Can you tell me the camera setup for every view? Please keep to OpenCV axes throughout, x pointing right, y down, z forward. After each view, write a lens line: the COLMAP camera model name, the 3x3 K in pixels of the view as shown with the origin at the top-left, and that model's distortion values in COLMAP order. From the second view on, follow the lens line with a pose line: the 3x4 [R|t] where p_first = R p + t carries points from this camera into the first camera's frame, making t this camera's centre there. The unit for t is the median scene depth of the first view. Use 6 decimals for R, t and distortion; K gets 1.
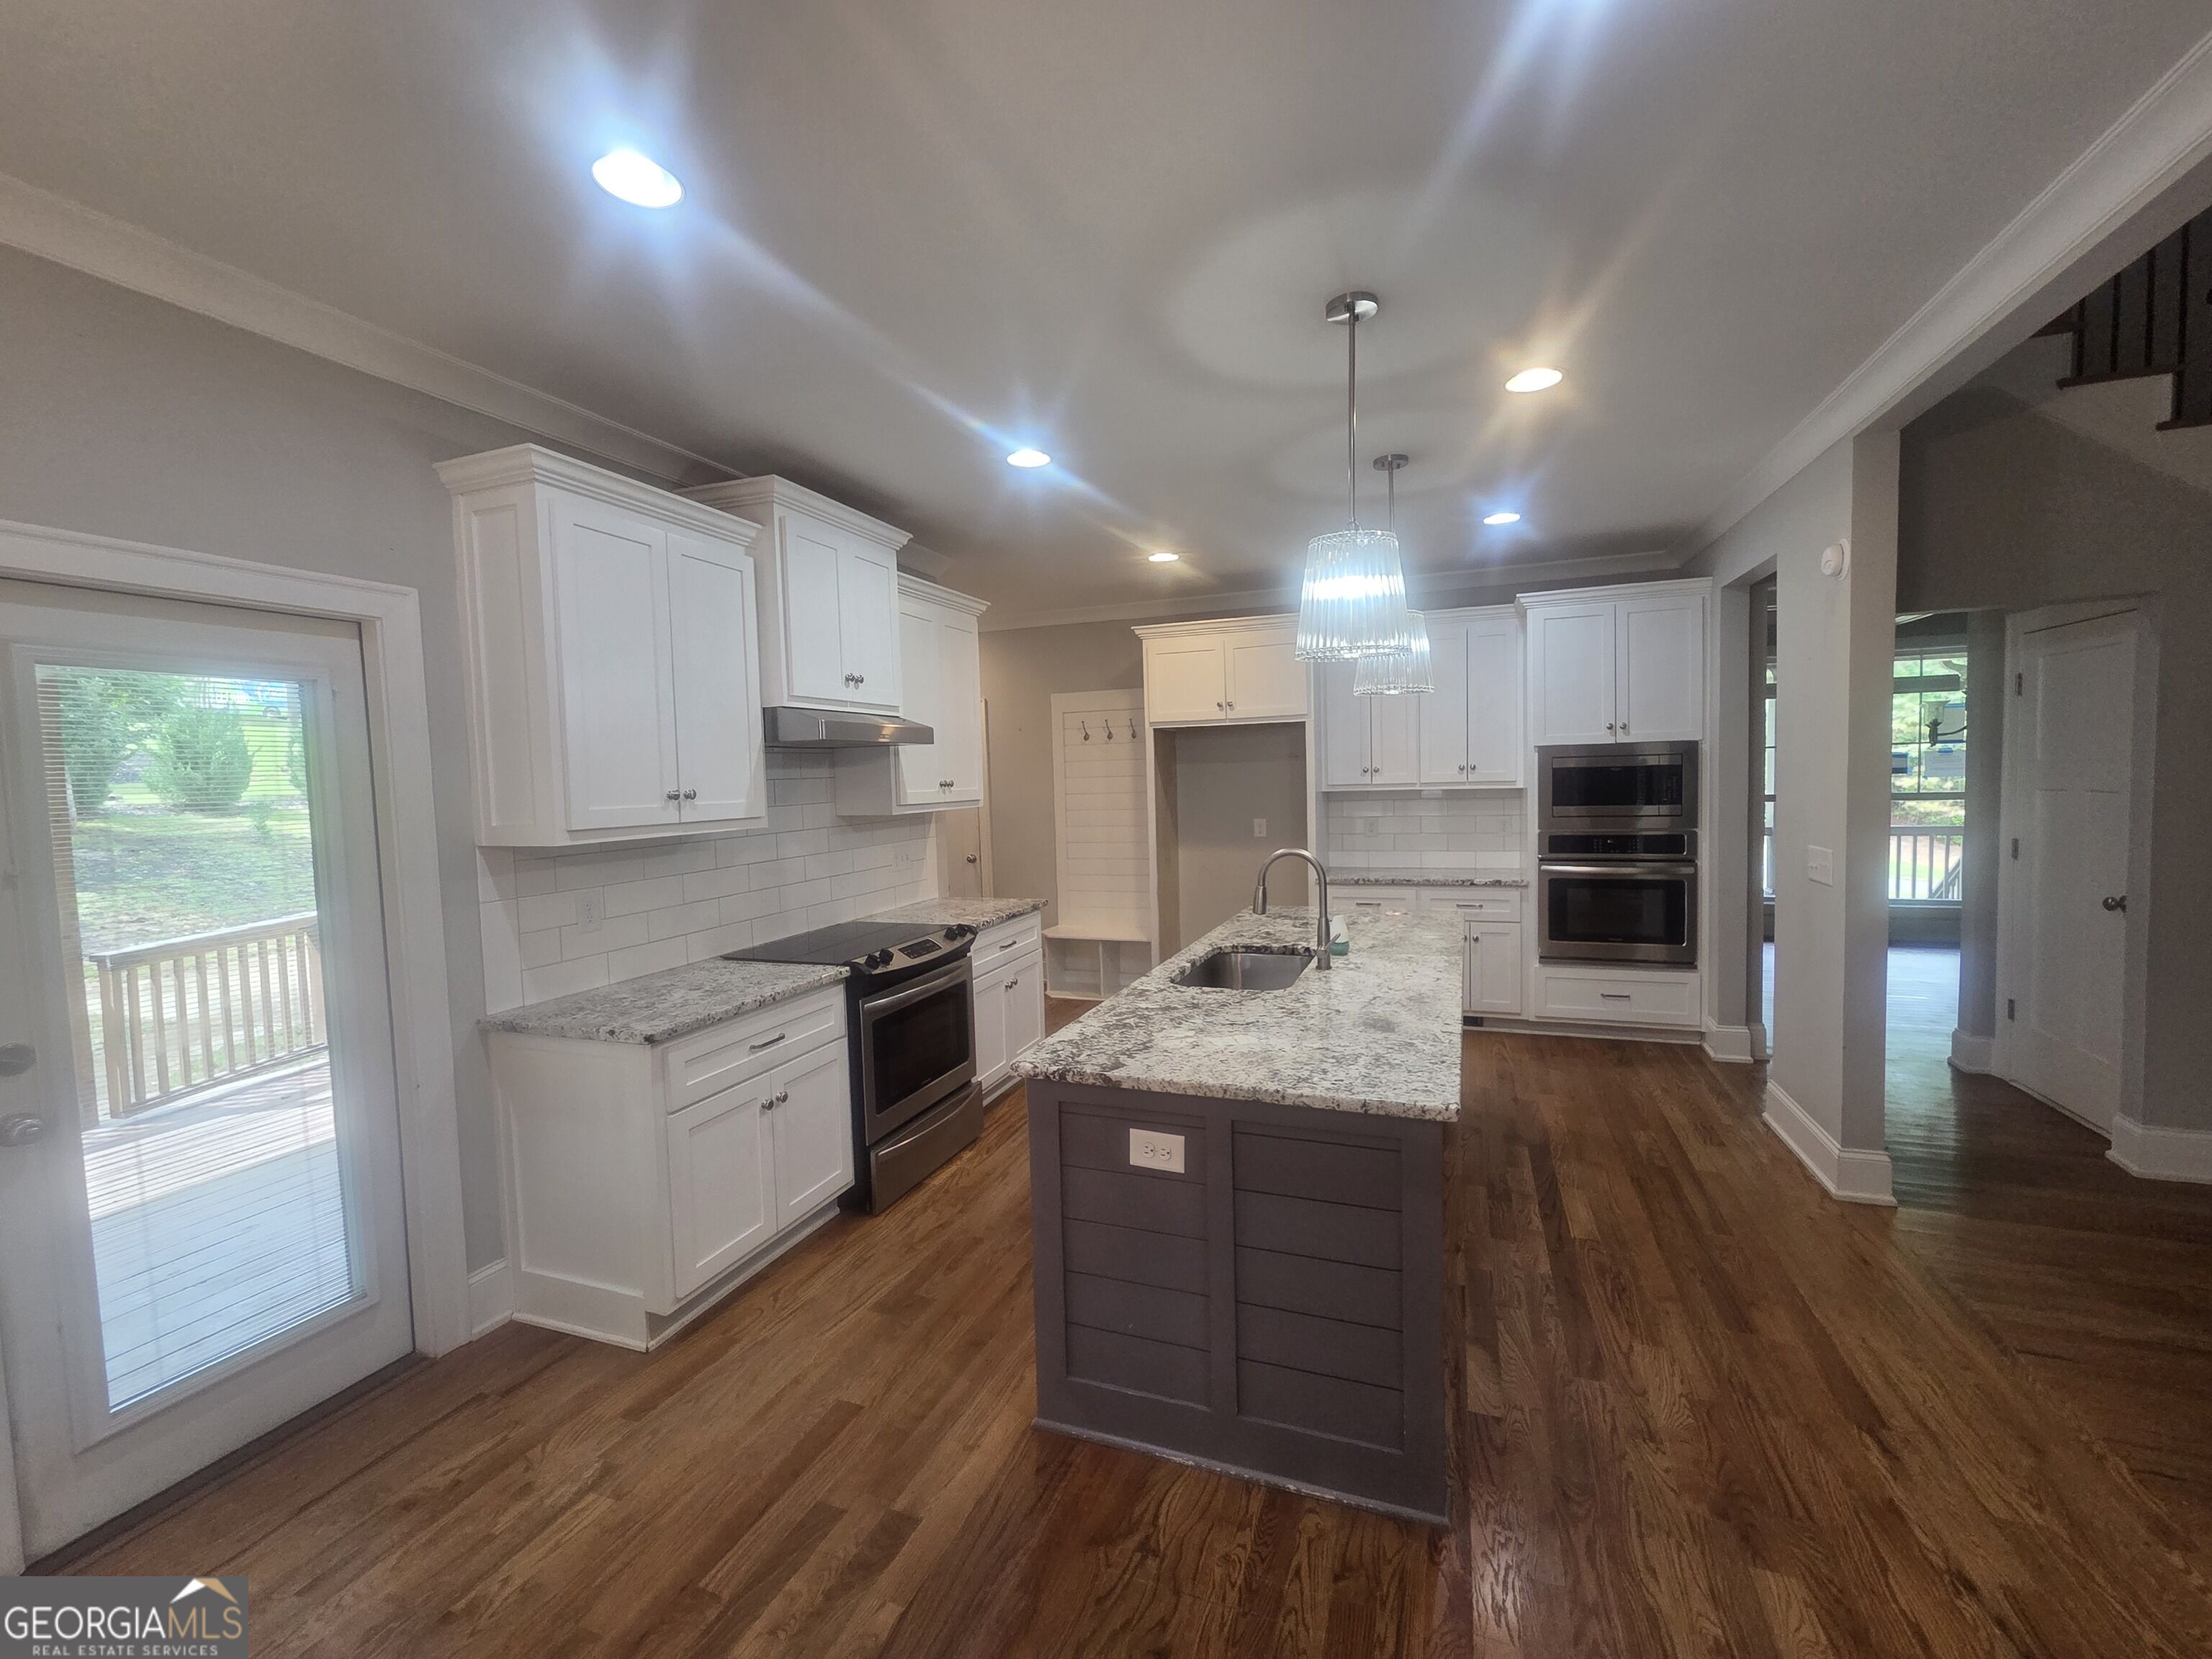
lens RADIAL K [[907.5, 0, 1121.8], [0, 907.5, 823.6], [0, 0, 1]] dist [0.002789, 0.000156]
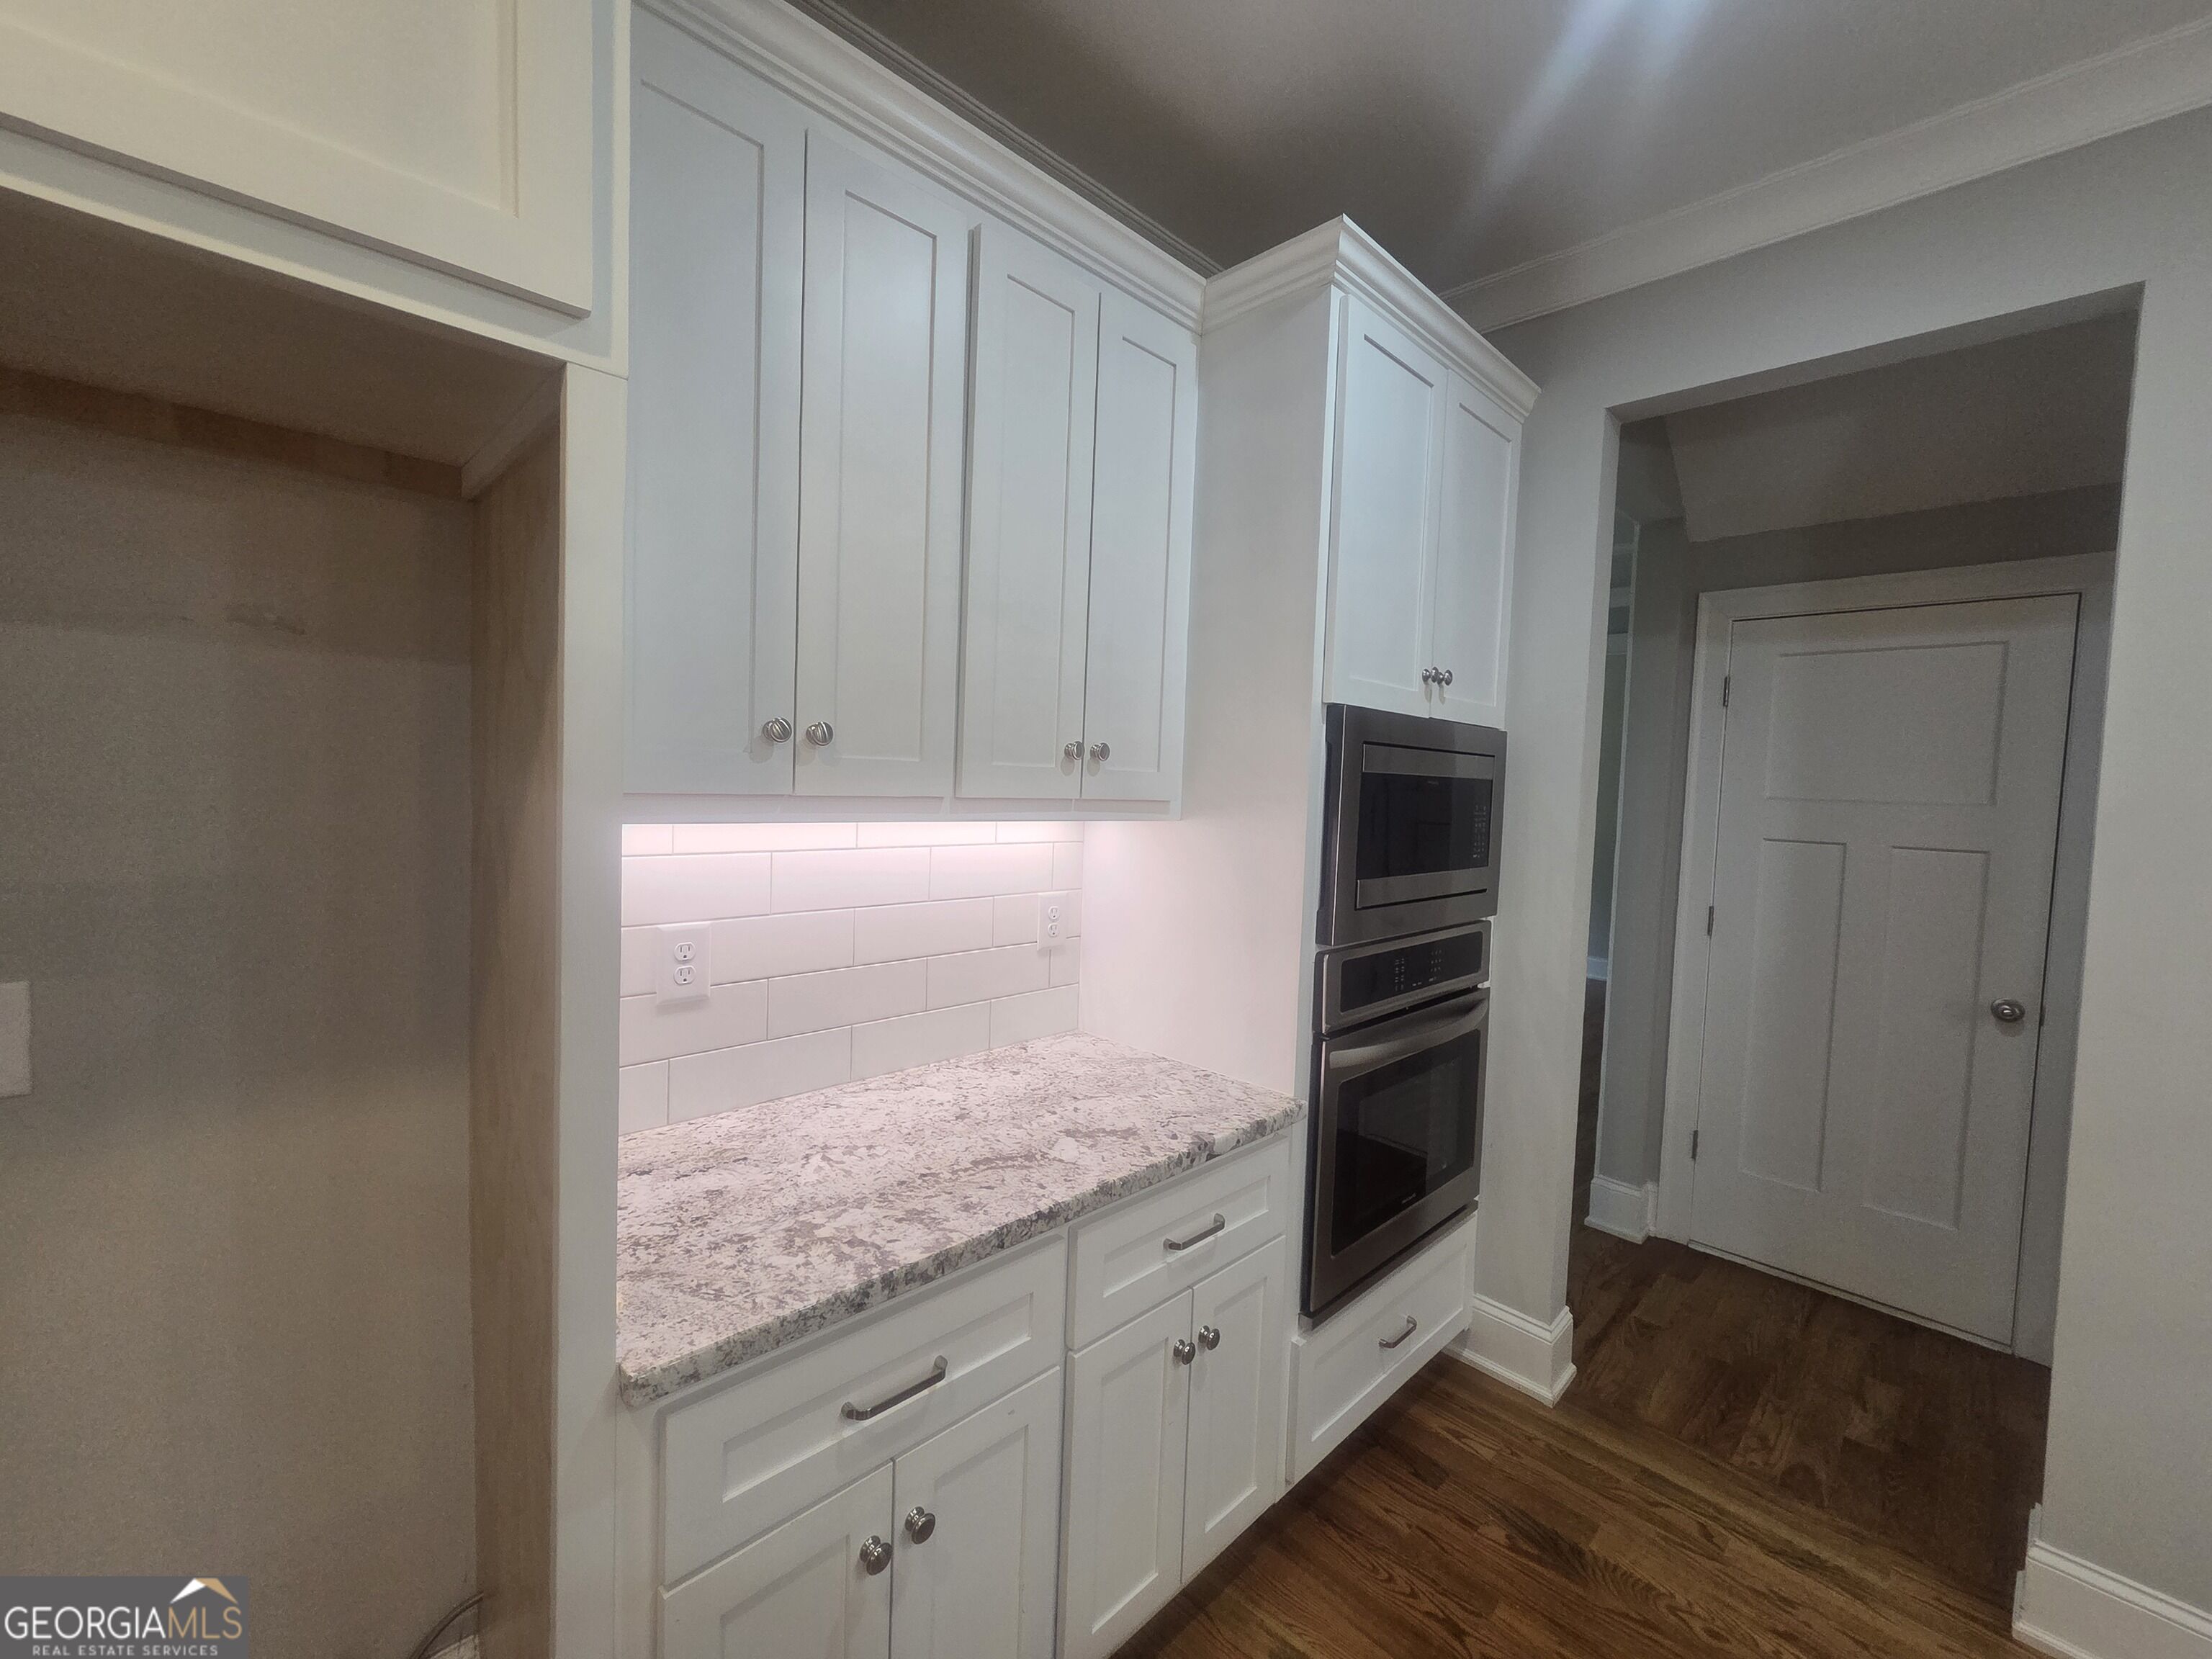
lens RADIAL K [[907.5, 0, 1122.5], [0, 907.5, 824.0], [0, 0, 1]] dist [0.002789, 0.000156]
pose [[0.421012, -0.002114, 0.907052, 0.189761], [0.003182, 0.999995, 0.000854, -0.065139], [-0.907049, 0.002527, 0.421017, 1.493766]]
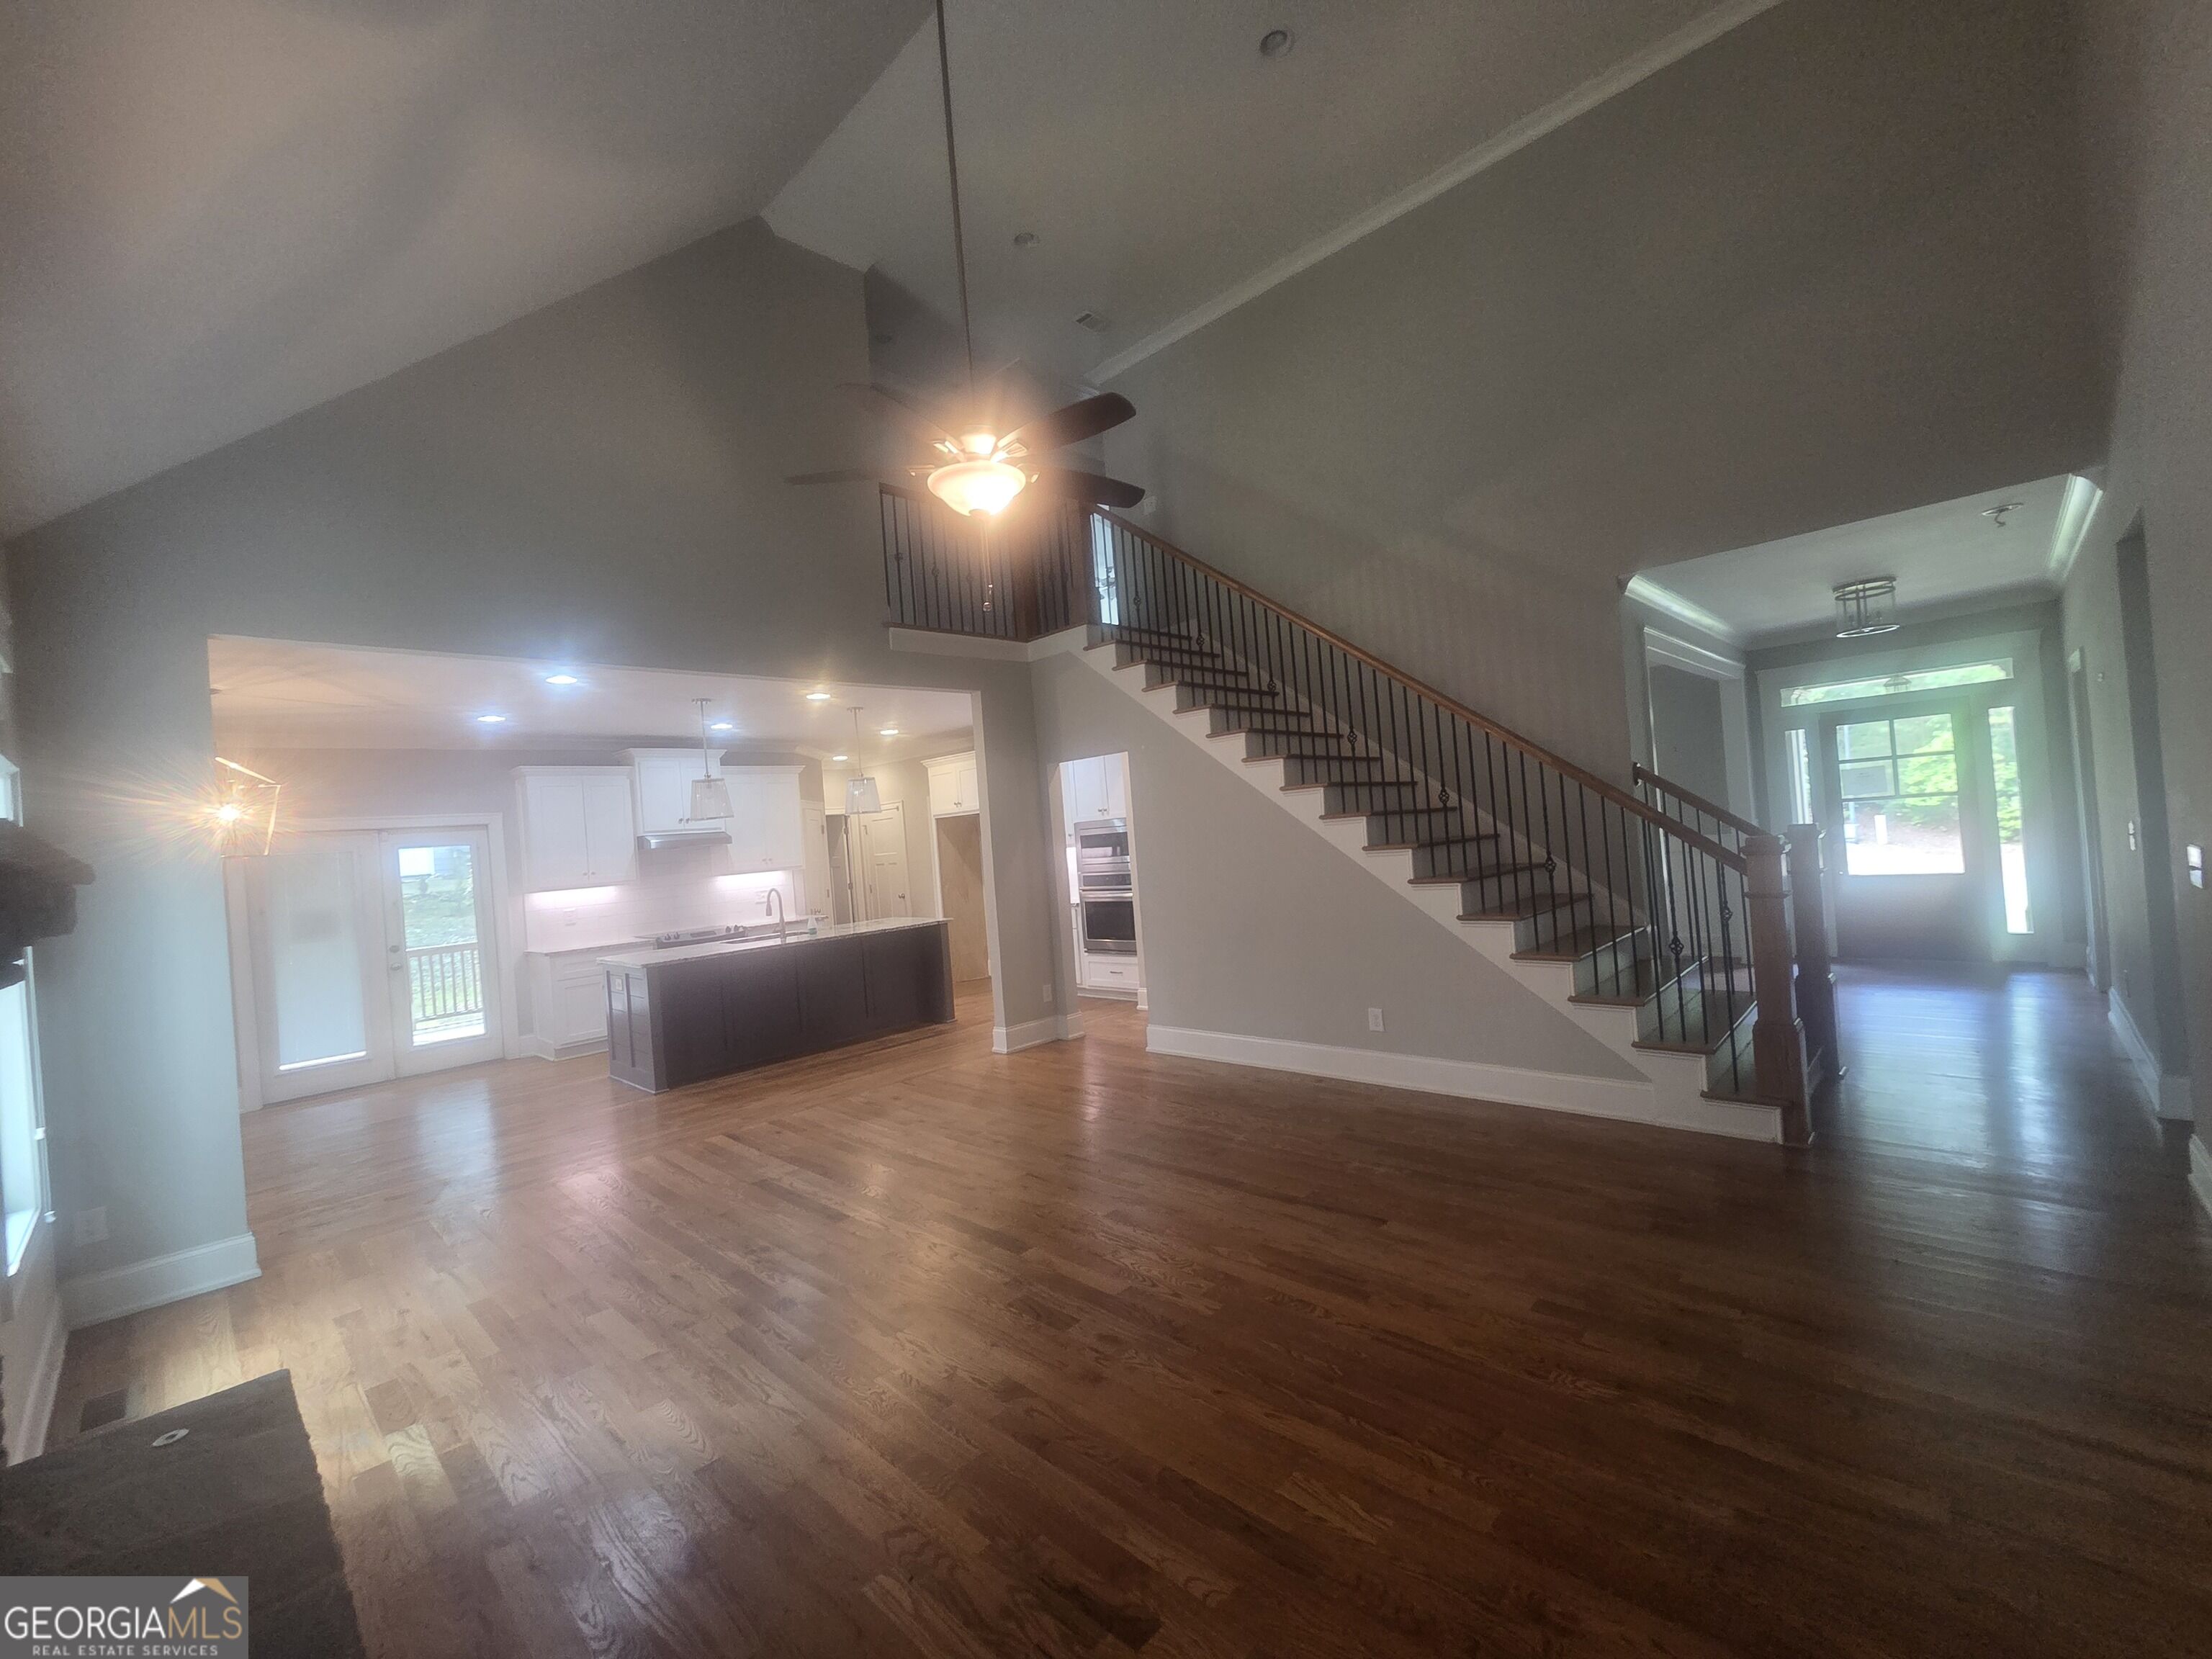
lens RADIAL K [[907.5, 0, 1128.3], [0, 907.5, 827.8], [0, 0, 1]] dist [0.002789, 0.000156]
pose [[0.919182, -0.045653, -0.391177, 1.951194], [0.029899, 0.998481, -0.046274, 0.006221], [0.392695, 0.030838, 0.919151, -0.829702]]
